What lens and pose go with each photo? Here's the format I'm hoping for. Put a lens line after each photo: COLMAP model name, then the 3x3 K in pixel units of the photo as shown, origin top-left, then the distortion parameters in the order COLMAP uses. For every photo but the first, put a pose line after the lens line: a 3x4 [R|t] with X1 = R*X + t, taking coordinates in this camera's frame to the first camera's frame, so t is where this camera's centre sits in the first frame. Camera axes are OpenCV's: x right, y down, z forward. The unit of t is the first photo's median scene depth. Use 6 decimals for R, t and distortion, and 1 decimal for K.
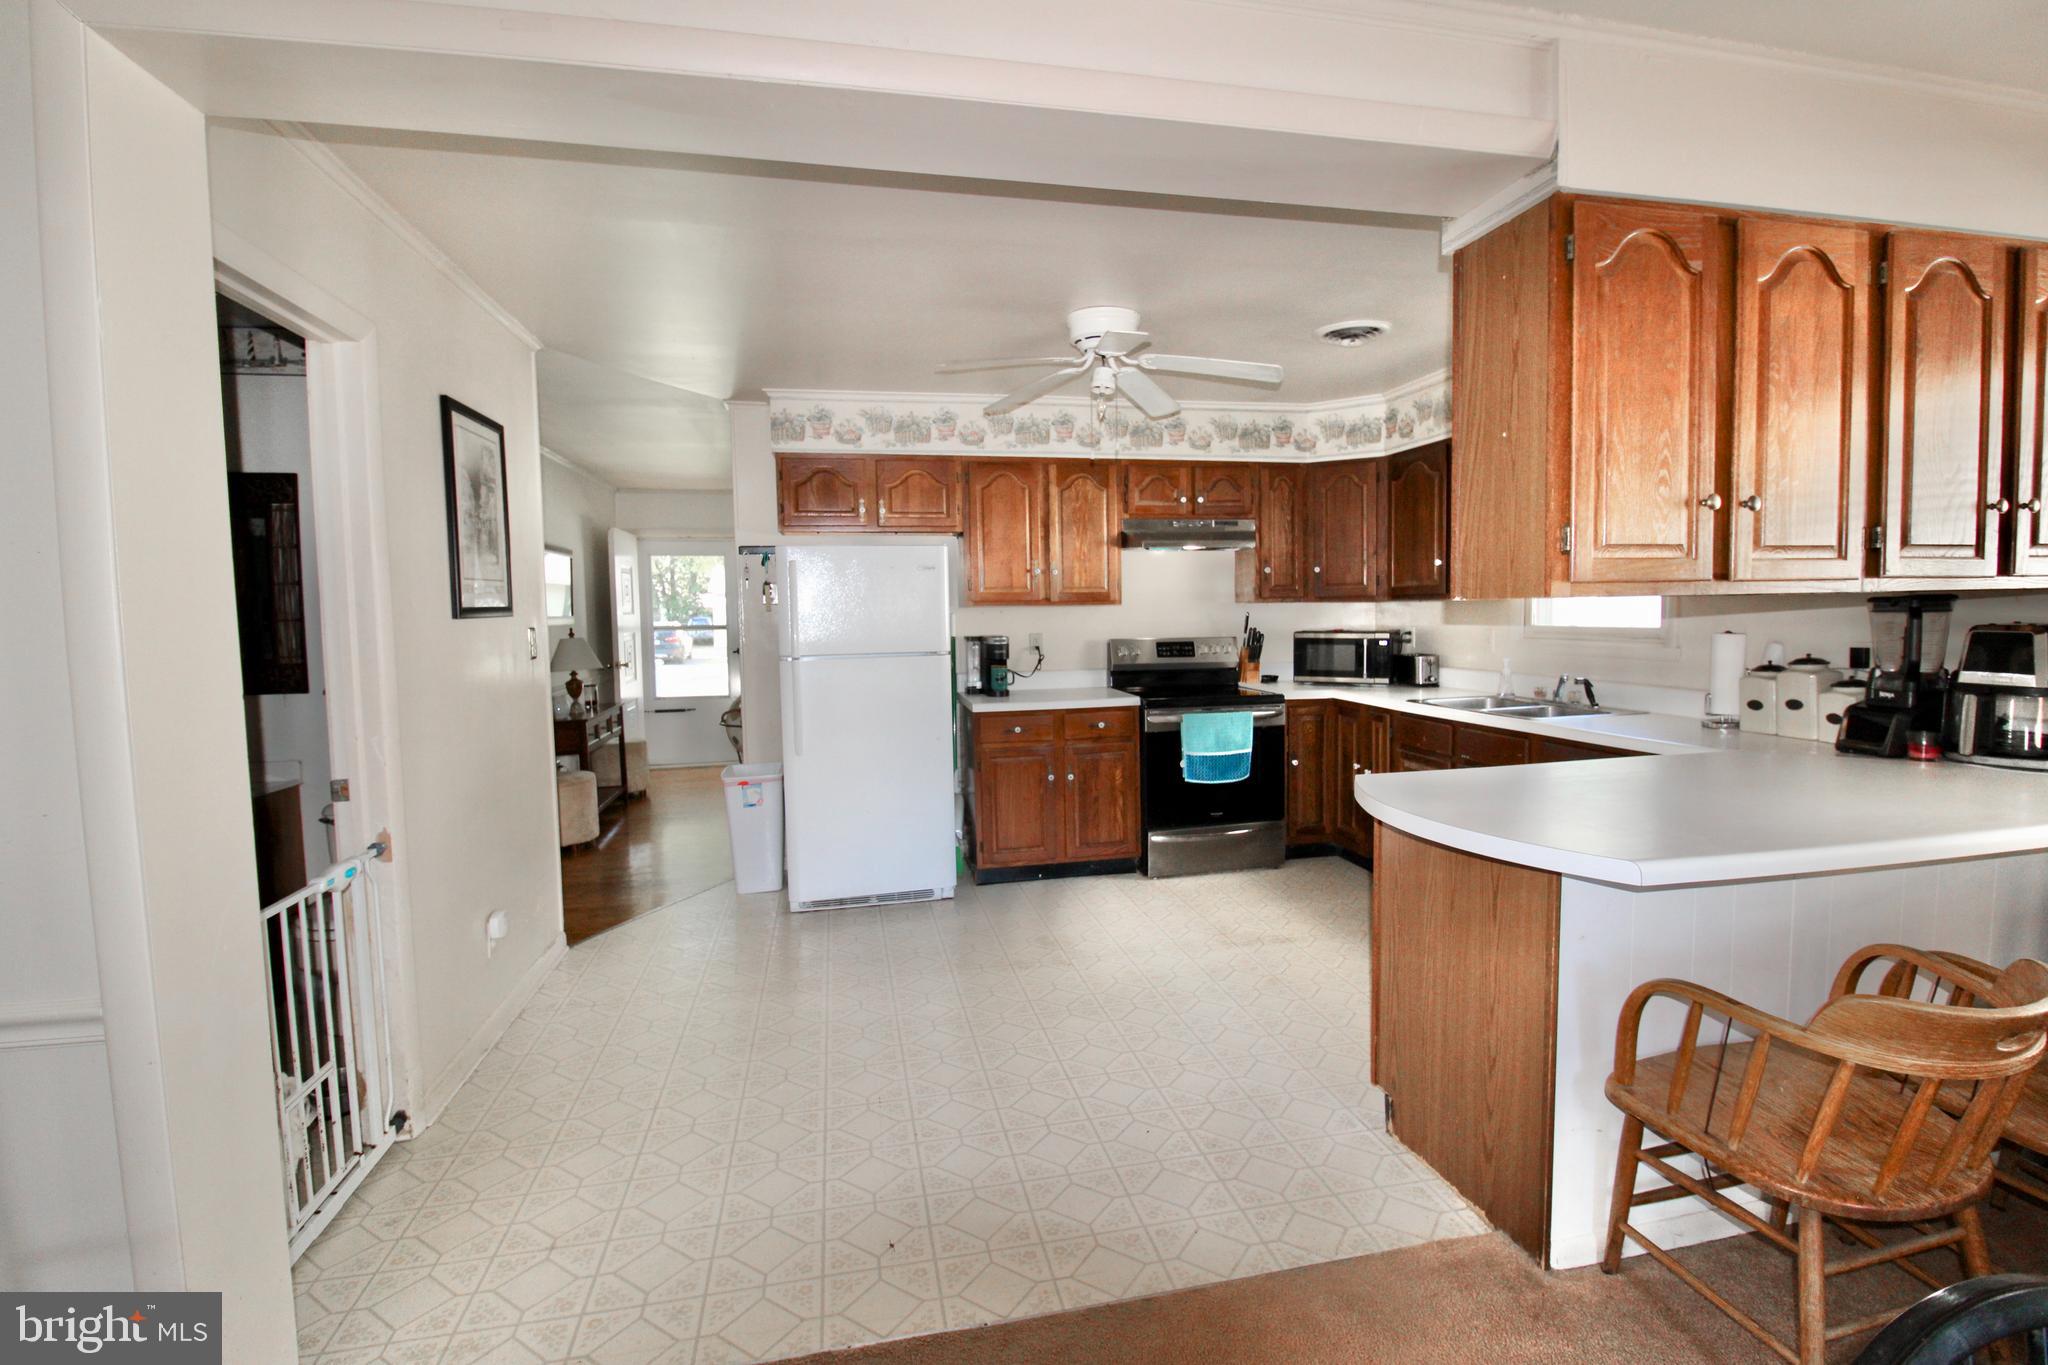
lens RADIAL K [[960.9, 0, 1028.7], [0, 960.9, 664.9], [0, 0, 1]] dist [0.014321, 0.000116]
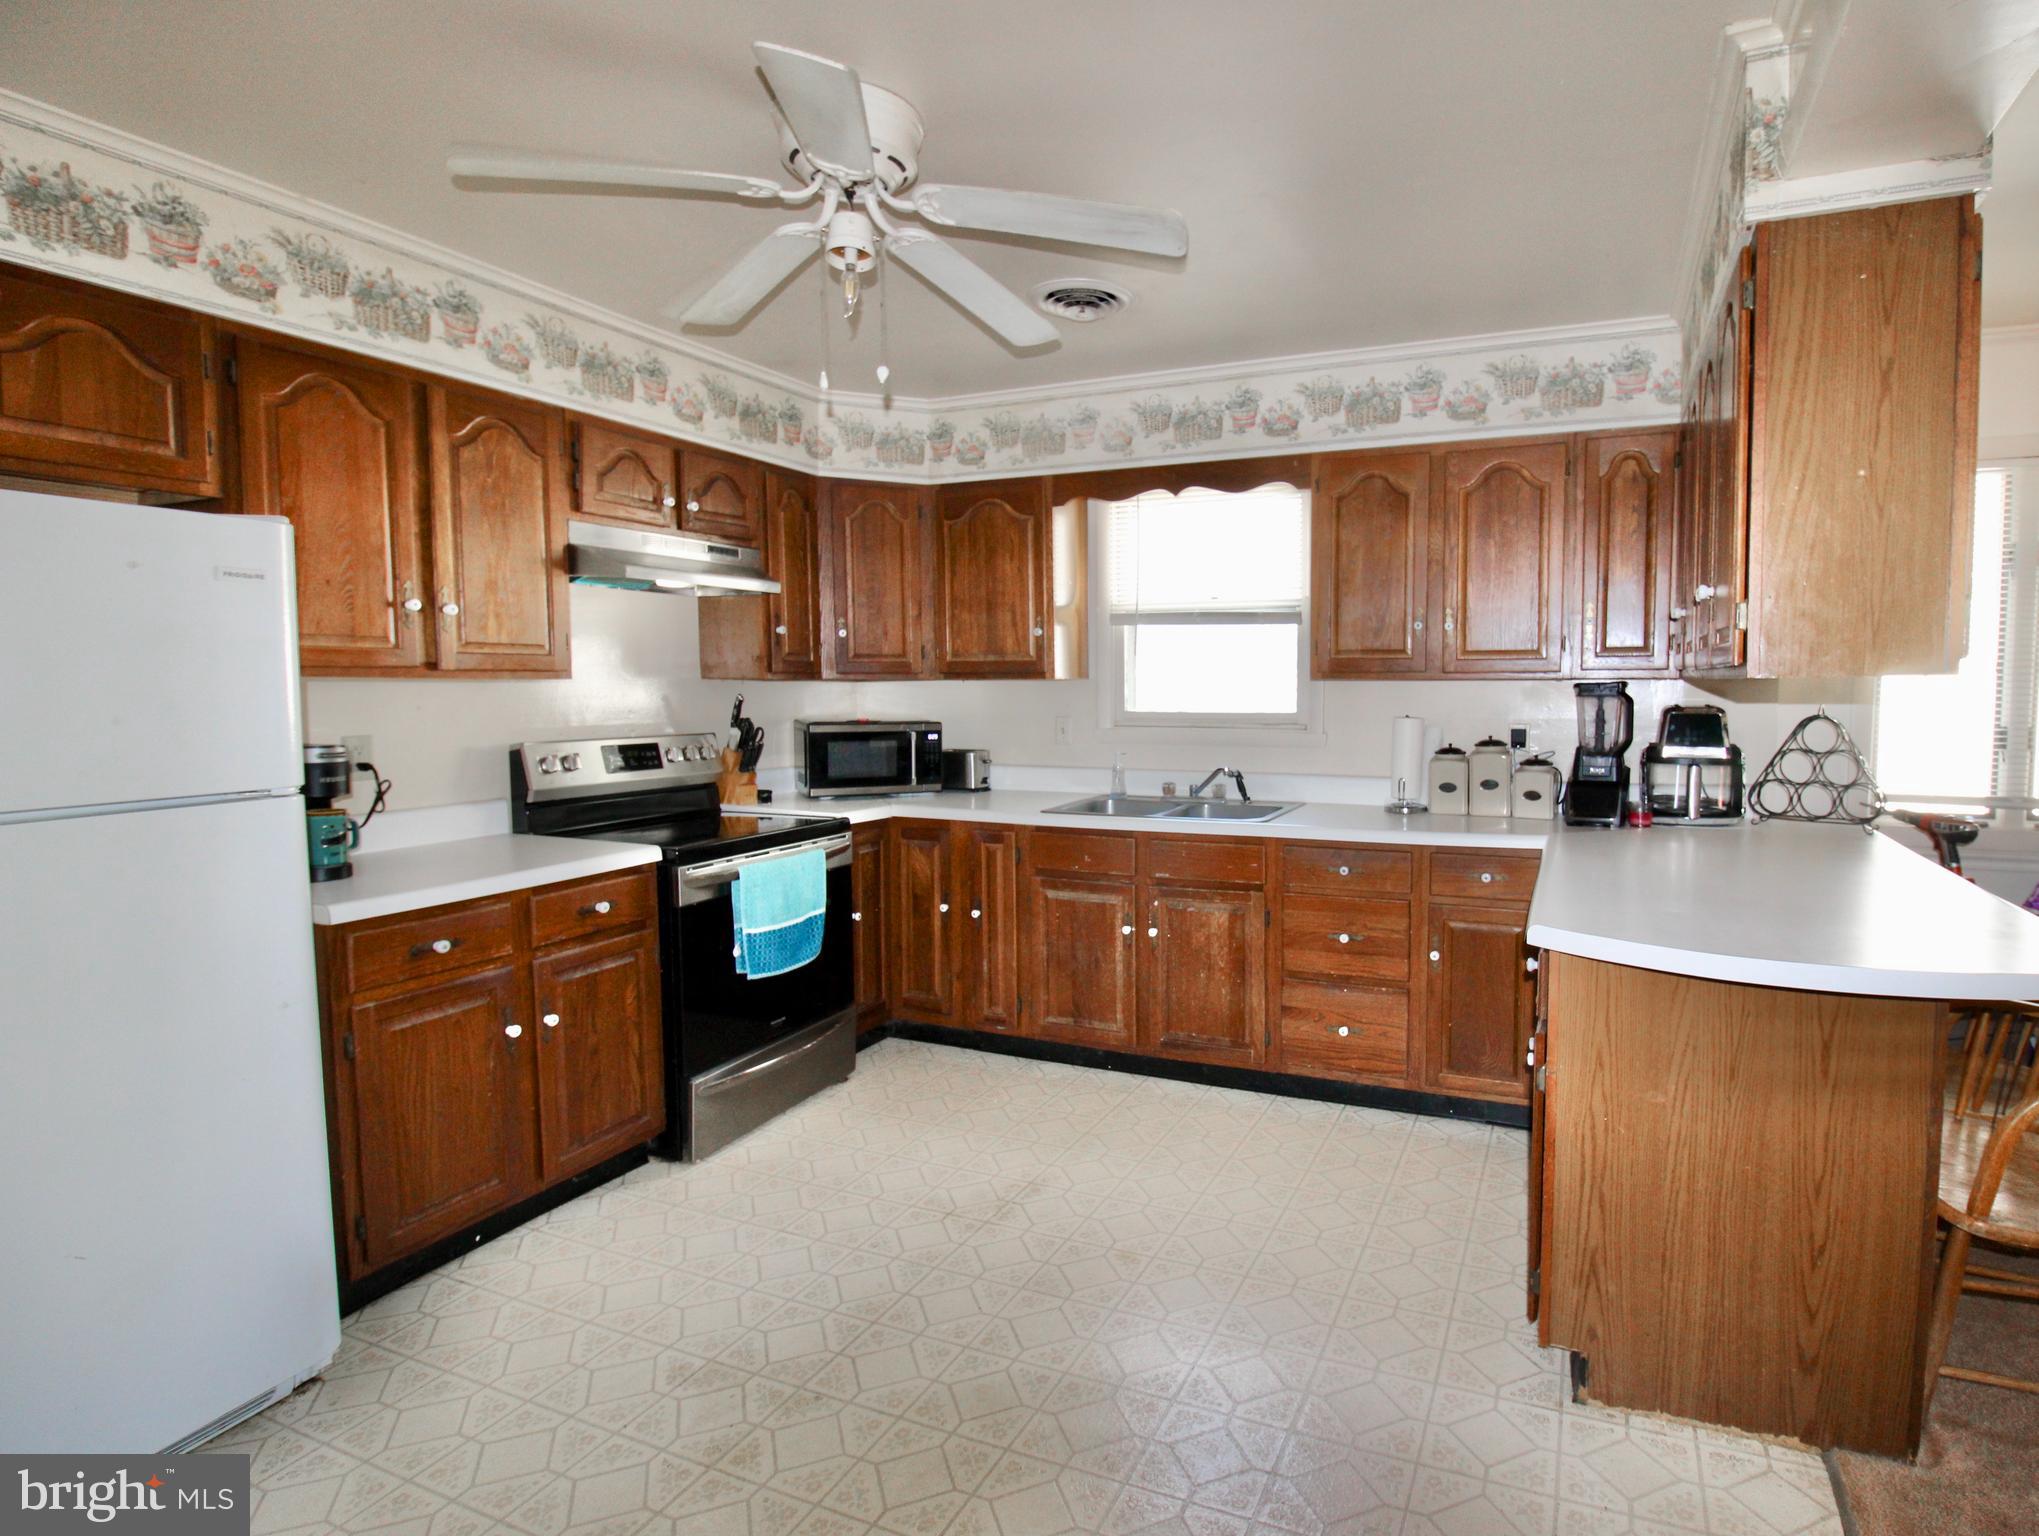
lens RADIAL K [[1071.1, 0, 1022.1], [0, 1071.1, 745.8], [0, 0, 1]] dist [0.001529, -0.015237]
pose [[0.551449, -0.035174, 0.833467, -0.280546], [0.041819, 0.999020, 0.014491, -0.024283], [-0.833160, 0.026864, 0.552380, 0.480731]]
